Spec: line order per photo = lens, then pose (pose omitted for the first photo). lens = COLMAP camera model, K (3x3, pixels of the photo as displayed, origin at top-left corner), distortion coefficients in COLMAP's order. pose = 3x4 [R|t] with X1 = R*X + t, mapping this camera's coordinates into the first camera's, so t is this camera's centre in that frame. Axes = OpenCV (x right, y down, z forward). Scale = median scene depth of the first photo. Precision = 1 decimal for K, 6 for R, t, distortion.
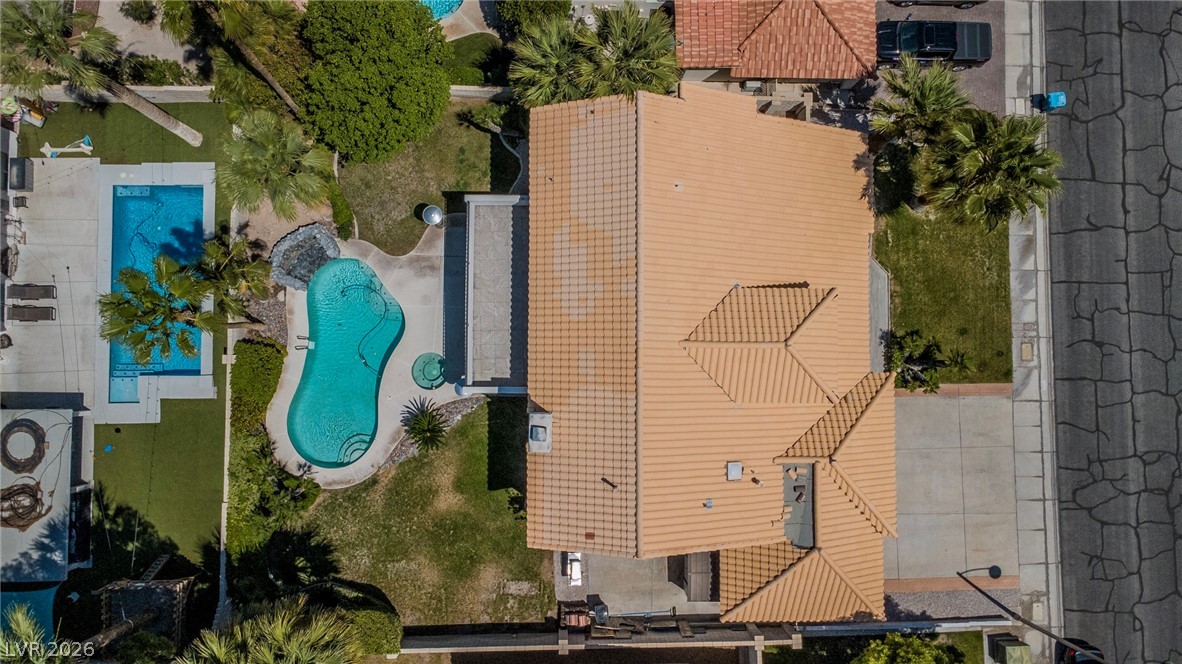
lens RADIAL K [[819.8, 0, 594.2], [0, 819.8, 335.2], [0, 0, 1]] dist [0.053401, -0.060596]
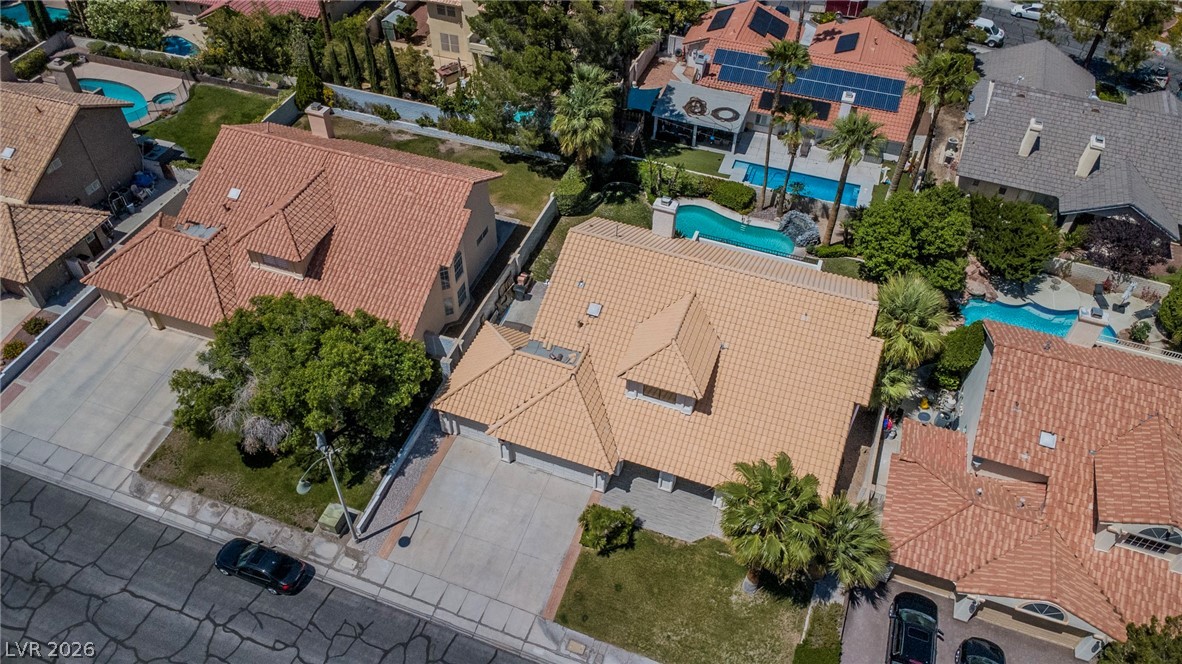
lens RADIAL K [[819.8, 0, 594.2], [0, 819.8, 335.2], [0, 0, 1]] dist [0.053401, -0.060596]
pose [[-0.342404, 0.640736, -0.687180, 0.967304], [-0.939496, -0.225463, 0.257901, -0.171388], [0.010313, 0.733910, 0.679169, 0.066869]]
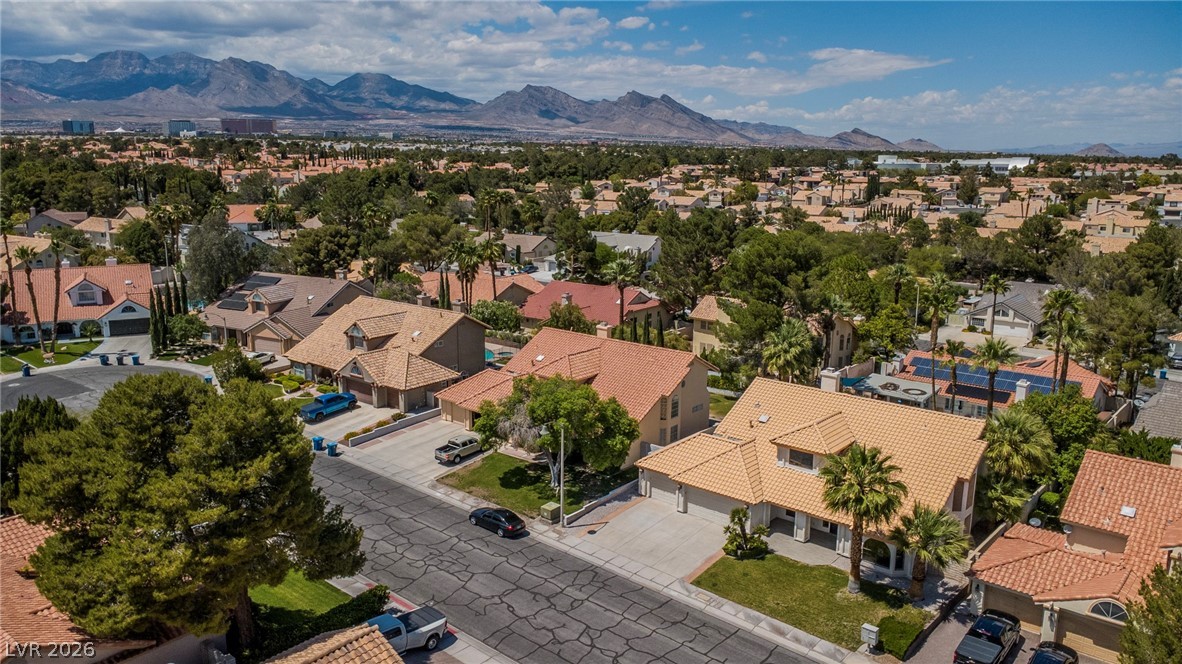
lens RADIAL K [[819.8, 0, 594.2], [0, 819.8, 335.2], [0, 0, 1]] dist [0.053401, -0.060596]
pose [[-0.642575, 0.144906, -0.752396, 1.533555], [-0.766214, -0.117038, 0.631837, -0.602185], [0.003498, 0.982499, 0.186234, 0.381877]]
